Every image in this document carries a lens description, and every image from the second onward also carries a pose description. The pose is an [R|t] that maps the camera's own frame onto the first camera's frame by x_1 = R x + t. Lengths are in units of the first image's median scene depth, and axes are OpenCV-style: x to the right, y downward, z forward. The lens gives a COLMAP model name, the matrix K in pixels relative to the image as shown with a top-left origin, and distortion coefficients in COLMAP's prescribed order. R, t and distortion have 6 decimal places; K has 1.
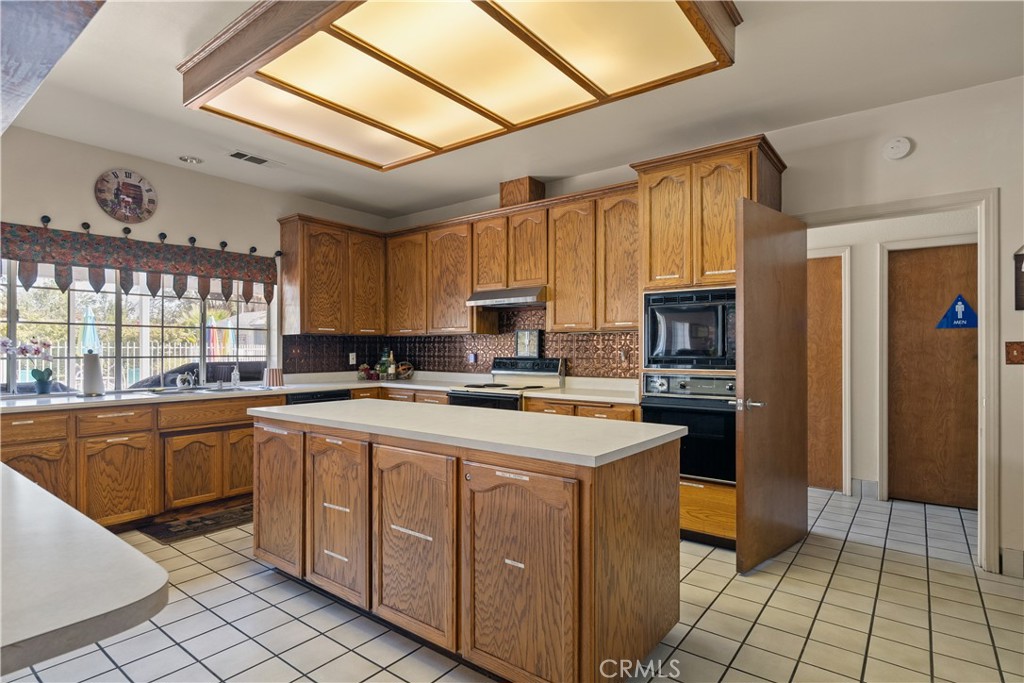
lens RADIAL K [[530.0, 0, 512.0], [0, 530.0, 341.5], [0, 0, 1]] dist [0.003391, 0.000874]
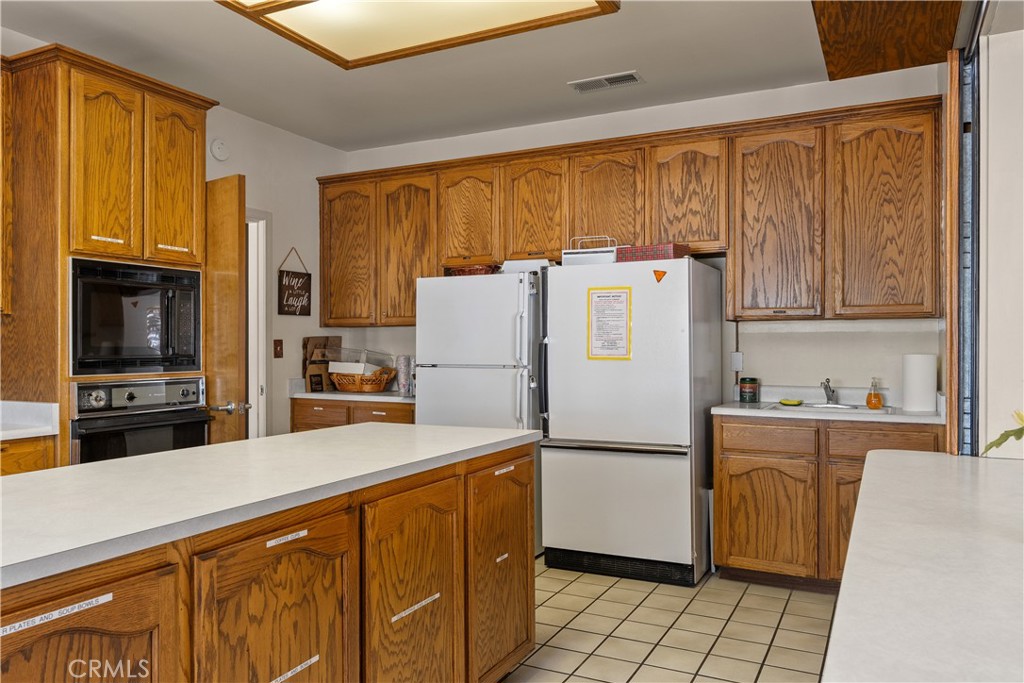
lens RADIAL K [[740.1, 0, 512.0], [0, 740.1, 341.5], [0, 0, 1]] dist [-0.005916, -0.001699]
pose [[-0.187151, 0.005950, 0.982313, -1.001513], [-0.010025, 0.999918, -0.007967, 0.015019], [-0.982280, -0.011338, -0.187076, 0.908546]]
